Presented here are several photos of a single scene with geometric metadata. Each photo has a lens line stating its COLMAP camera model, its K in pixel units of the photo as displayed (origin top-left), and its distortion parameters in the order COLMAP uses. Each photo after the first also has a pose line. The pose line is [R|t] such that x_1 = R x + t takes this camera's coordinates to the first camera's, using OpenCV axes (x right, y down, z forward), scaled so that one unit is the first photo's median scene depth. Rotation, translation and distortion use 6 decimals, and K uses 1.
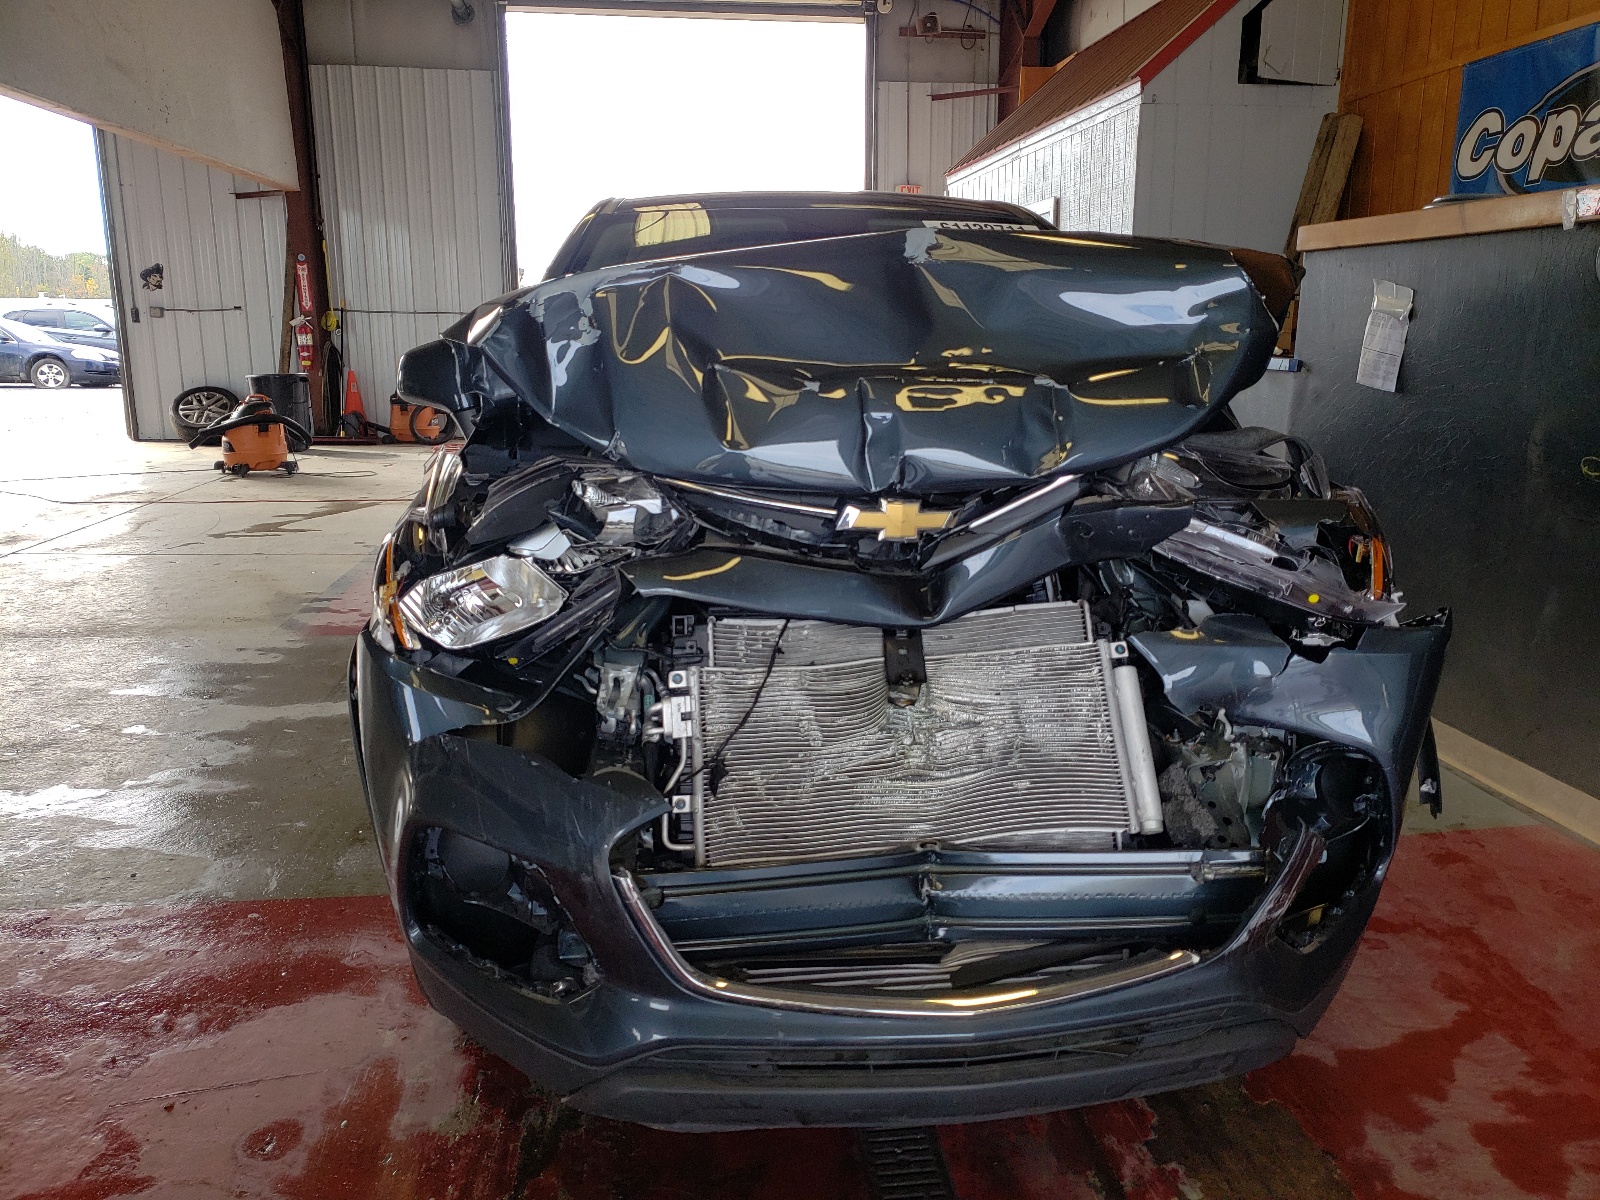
lens RADIAL K [[1236.1, 0, 825.6], [0, 1236.1, 599.7], [0, 0, 1]] dist [0.004976, 0.009928]
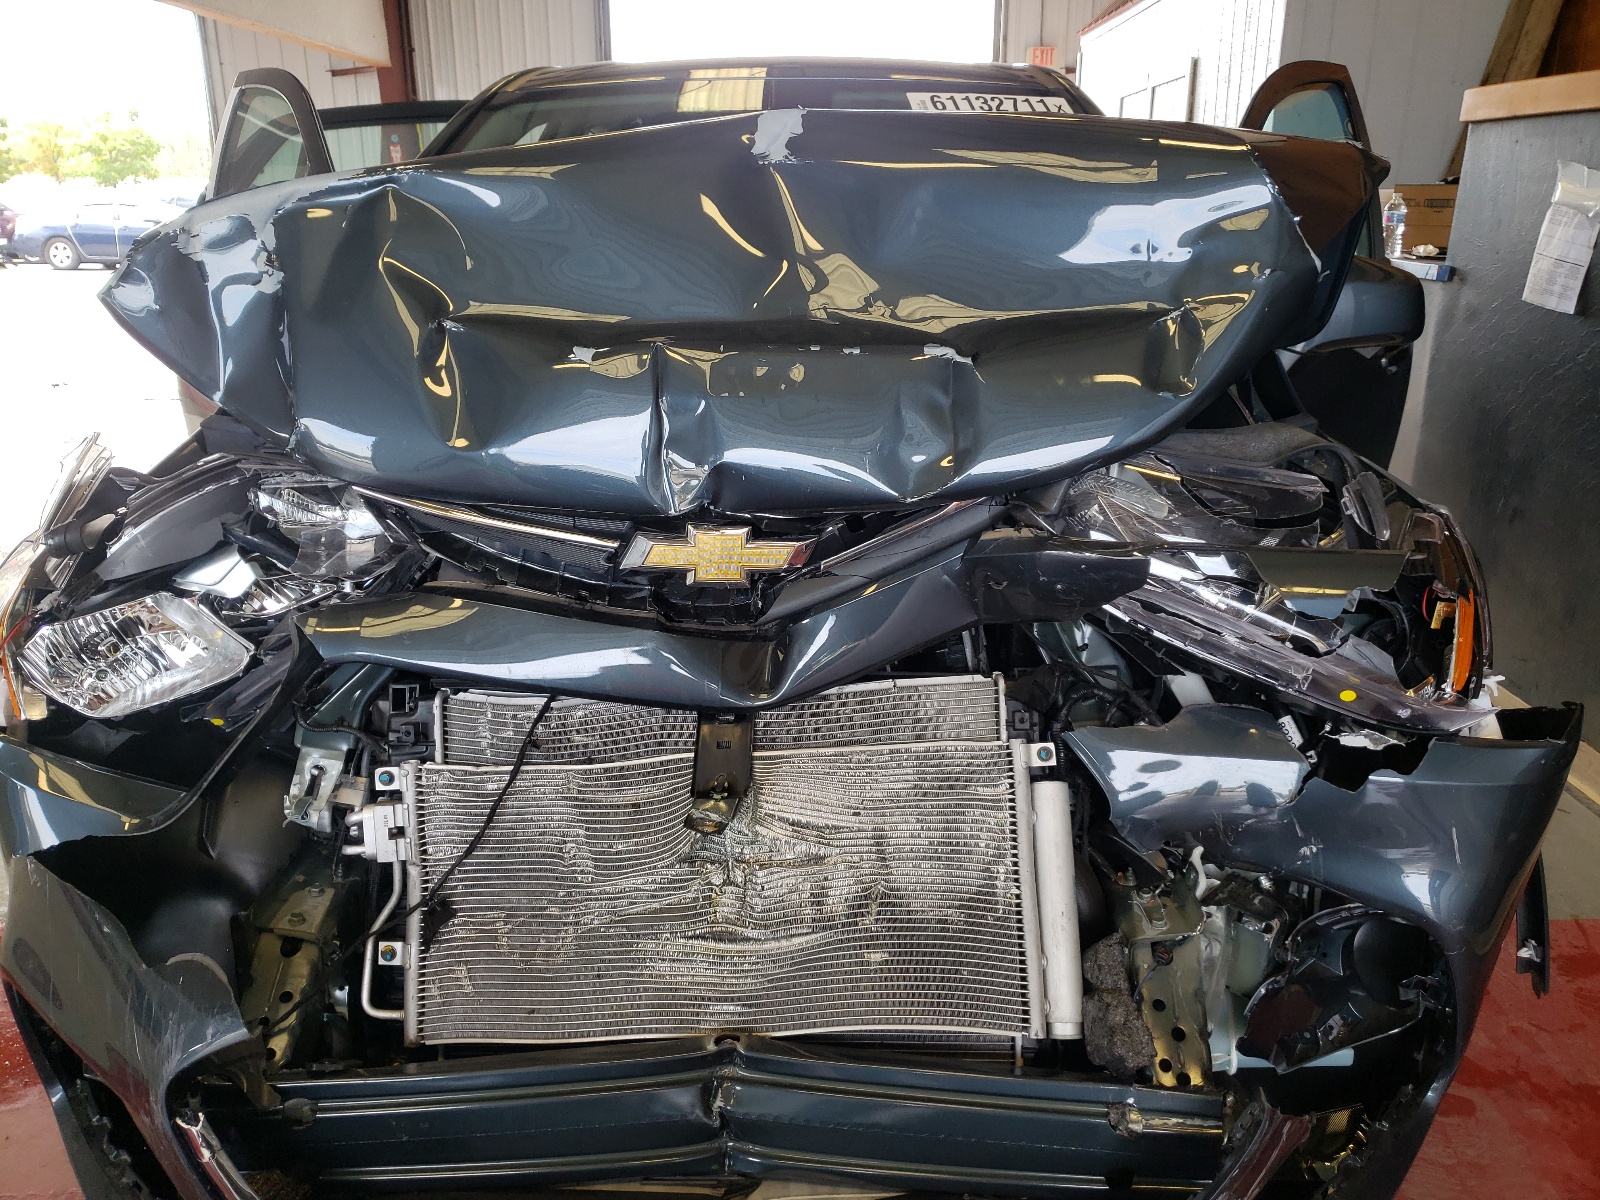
lens RADIAL K [[1236.1, 0, 825.6], [0, 1236.1, 599.7], [0, 0, 1]] dist [0.004976, 0.009928]
pose [[0.991352, 0.036544, -0.126042, 0.202948], [-0.024284, 0.994942, 0.097472, -0.106706], [0.128967, -0.093568, 0.987225, 0.330388]]
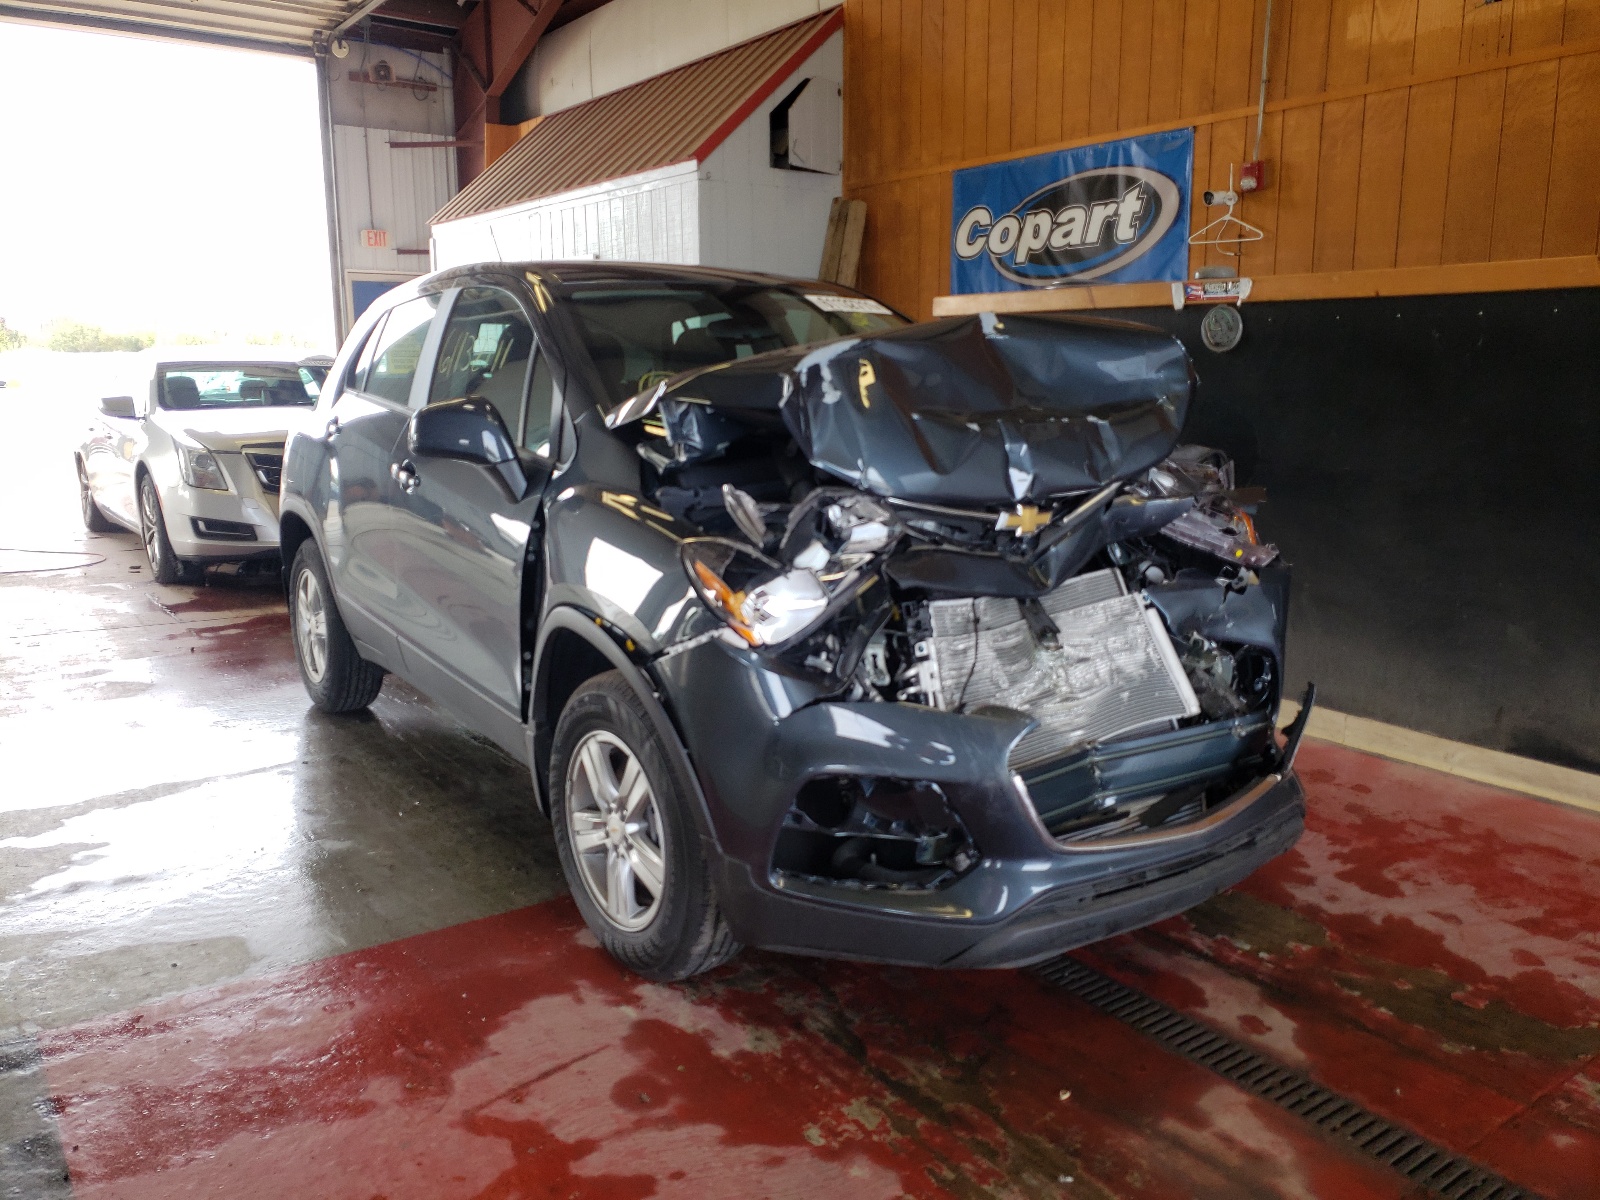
lens RADIAL K [[1211.0, 0, 819.9], [0, 1211.0, 602.8], [0, 0, 1]] dist [0.006944, 0.001347]
pose [[0.876887, -0.096782, 0.470852, -0.779475], [0.109062, 0.994034, 0.001210, 0.001622], [-0.468160, 0.050291, 0.882211, -0.087439]]
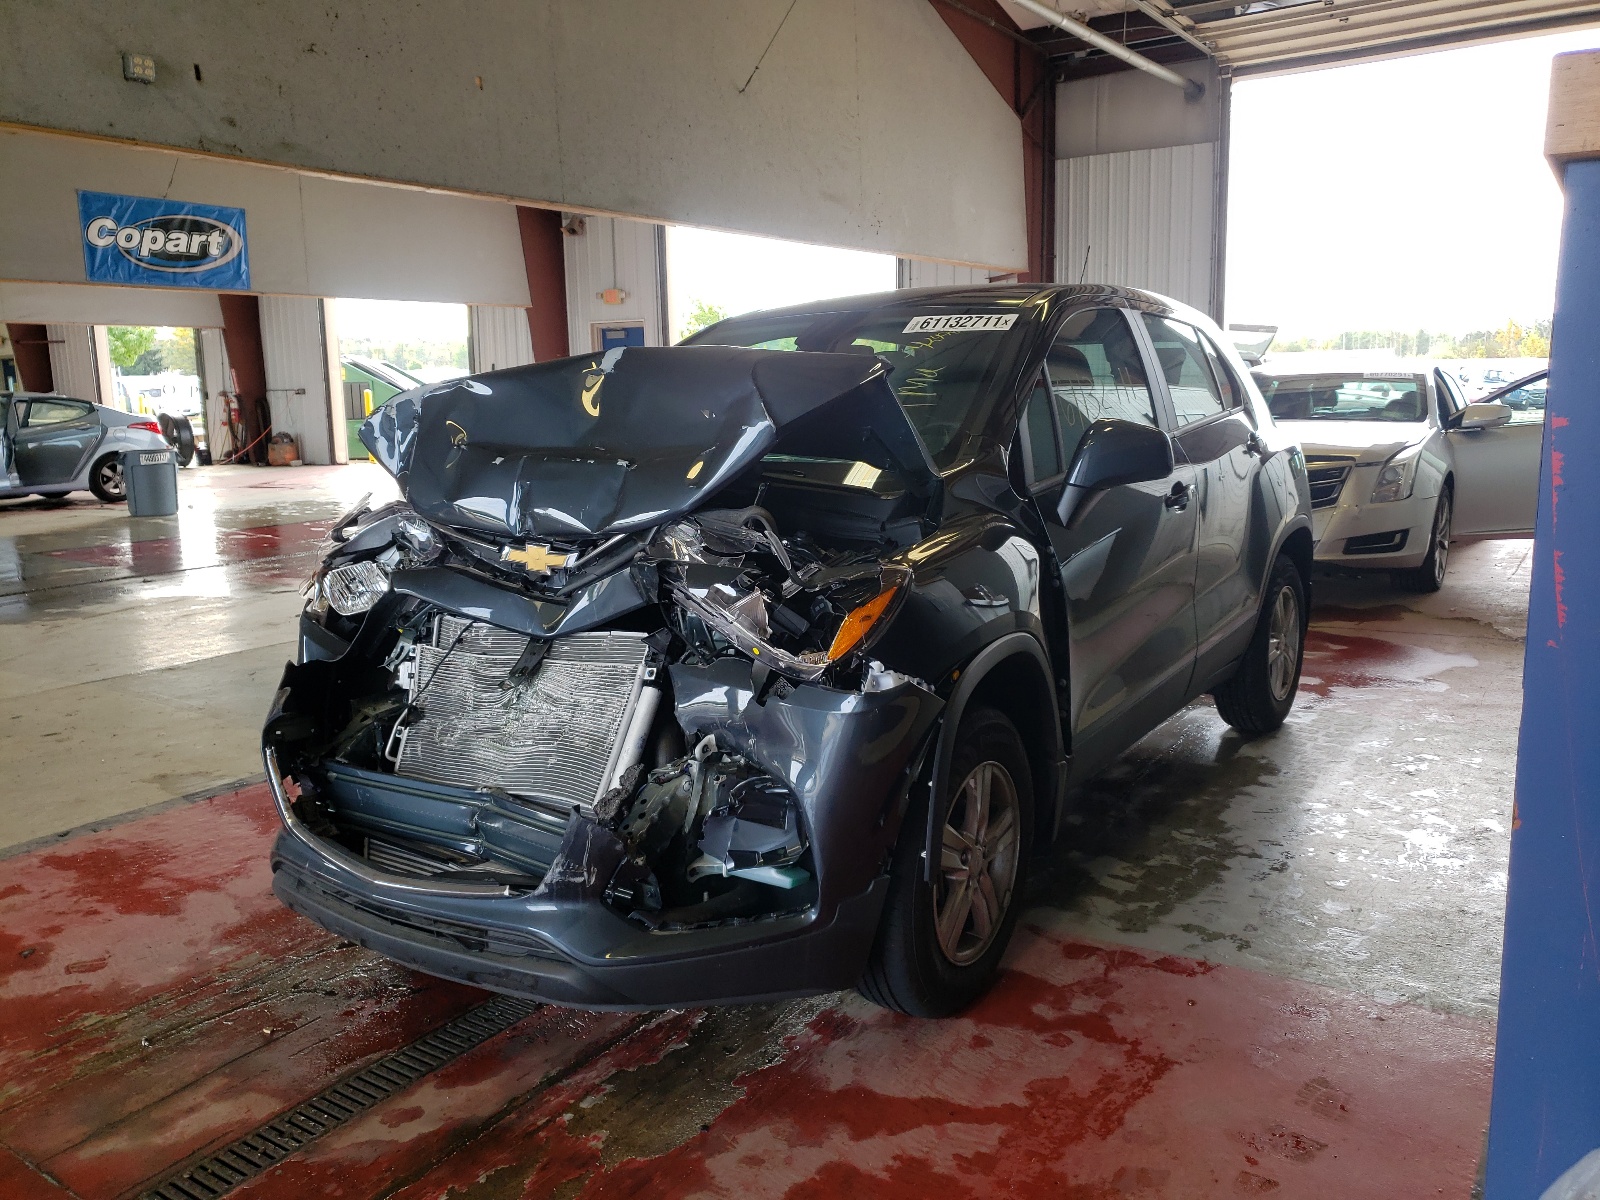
lens RADIAL K [[1252.5, 0, 800.0], [0, 1252.5, 600.0], [0, 0, 1]] dist [0.009975, 0.003956]
pose [[0.755618, 0.092893, -0.648392, 1.182568], [-0.122493, 0.992469, -0.000561, -0.052390], [0.643457, 0.079847, 0.761307, 0.119809]]
